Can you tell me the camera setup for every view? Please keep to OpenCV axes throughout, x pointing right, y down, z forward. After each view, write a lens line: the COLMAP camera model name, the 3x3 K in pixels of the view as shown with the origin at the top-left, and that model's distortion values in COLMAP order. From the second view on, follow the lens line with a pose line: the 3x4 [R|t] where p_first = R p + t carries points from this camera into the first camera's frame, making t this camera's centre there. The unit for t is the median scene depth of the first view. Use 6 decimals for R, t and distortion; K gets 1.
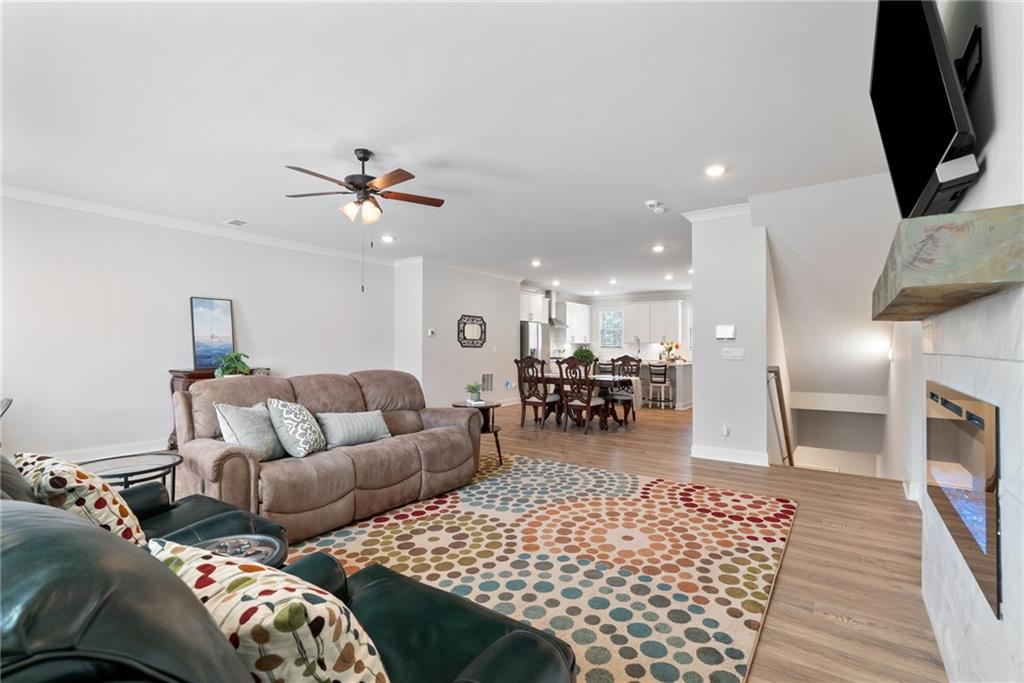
lens RADIAL K [[476.0, 0, 509.3], [0, 476.0, 341.5], [0, 0, 1]] dist [0.000957, 0.000124]
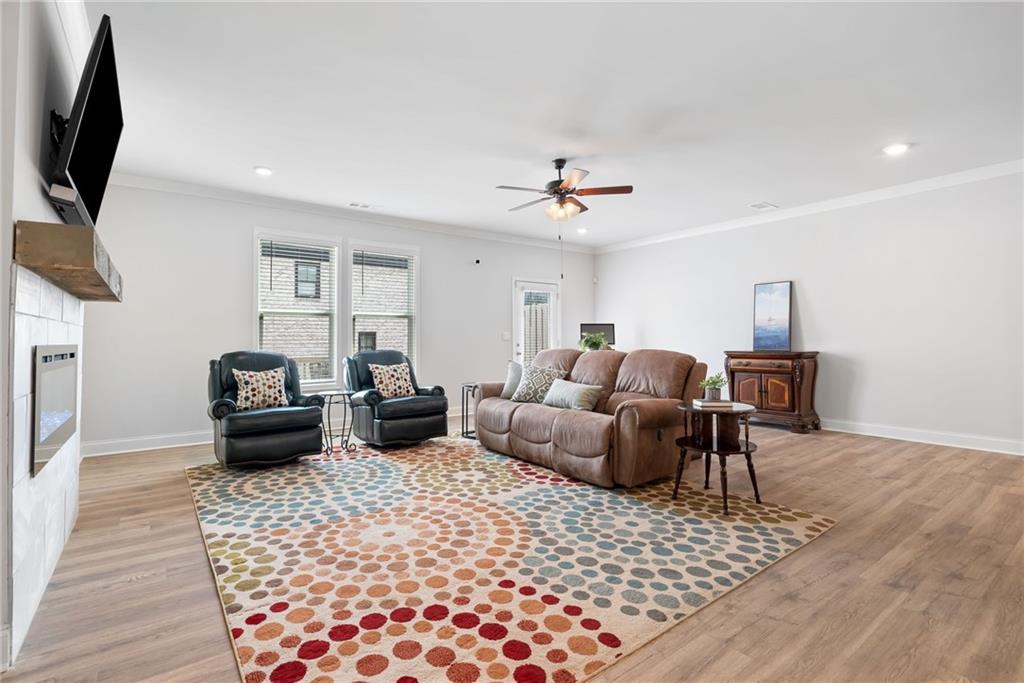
lens RADIAL K [[476.0, 0, 509.3], [0, 476.0, 341.5], [0, 0, 1]] dist [0.000957, 0.000124]
pose [[-0.307920, -0.002181, -0.951410, 0.925948], [0.017535, 0.999815, -0.007967, 0.060502], [0.951251, -0.019136, -0.307825, 1.352917]]
